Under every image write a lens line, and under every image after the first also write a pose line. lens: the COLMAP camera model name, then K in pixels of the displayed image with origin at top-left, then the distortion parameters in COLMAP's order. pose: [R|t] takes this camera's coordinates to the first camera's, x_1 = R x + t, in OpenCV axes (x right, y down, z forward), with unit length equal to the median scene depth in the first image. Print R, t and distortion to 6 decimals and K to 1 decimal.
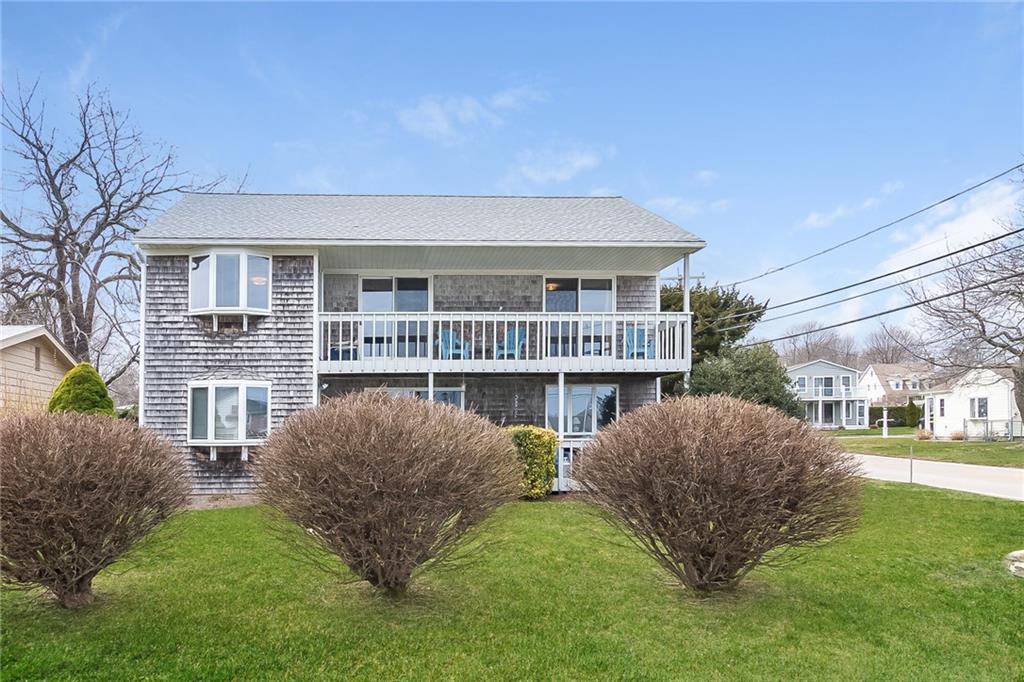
lens RADIAL K [[966.5, 0, 512.0], [0, 966.5, 341.0], [0, 0, 1]] dist [0.062062, 0.000374]
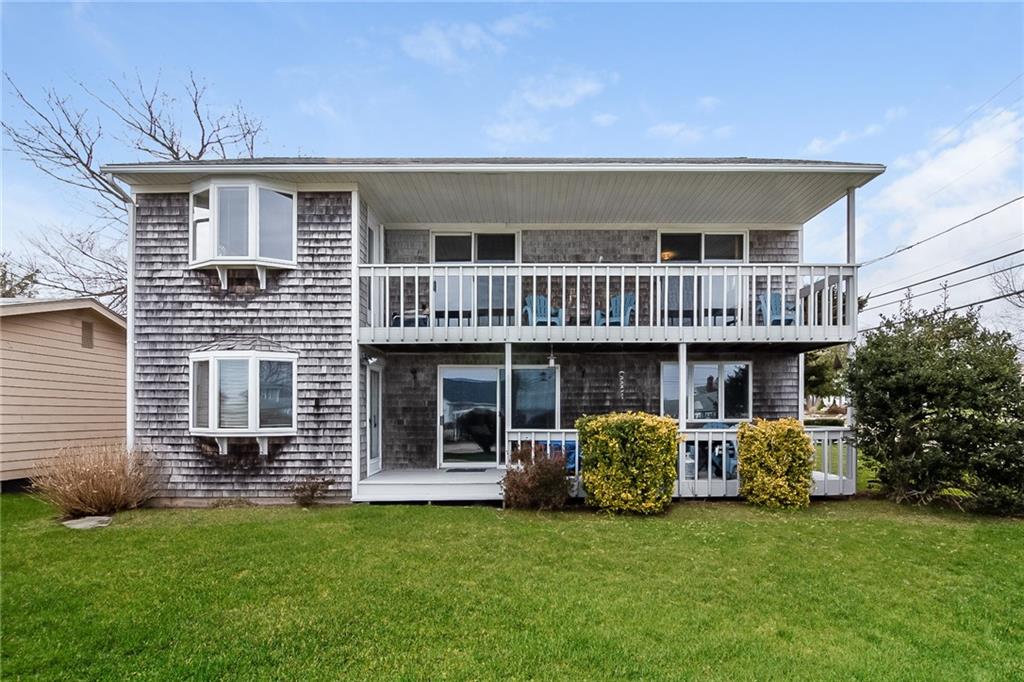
lens RADIAL K [[620.8, 0, 495.6], [0, 620.8, 385.4], [0, 0, 1]] dist [0.001382, 0.000061]
pose [[0.976069, -0.003262, -0.217439, 0.014859], [0.015080, 0.998496, 0.052711, 0.042911], [0.216940, -0.054728, 0.974650, 0.546871]]
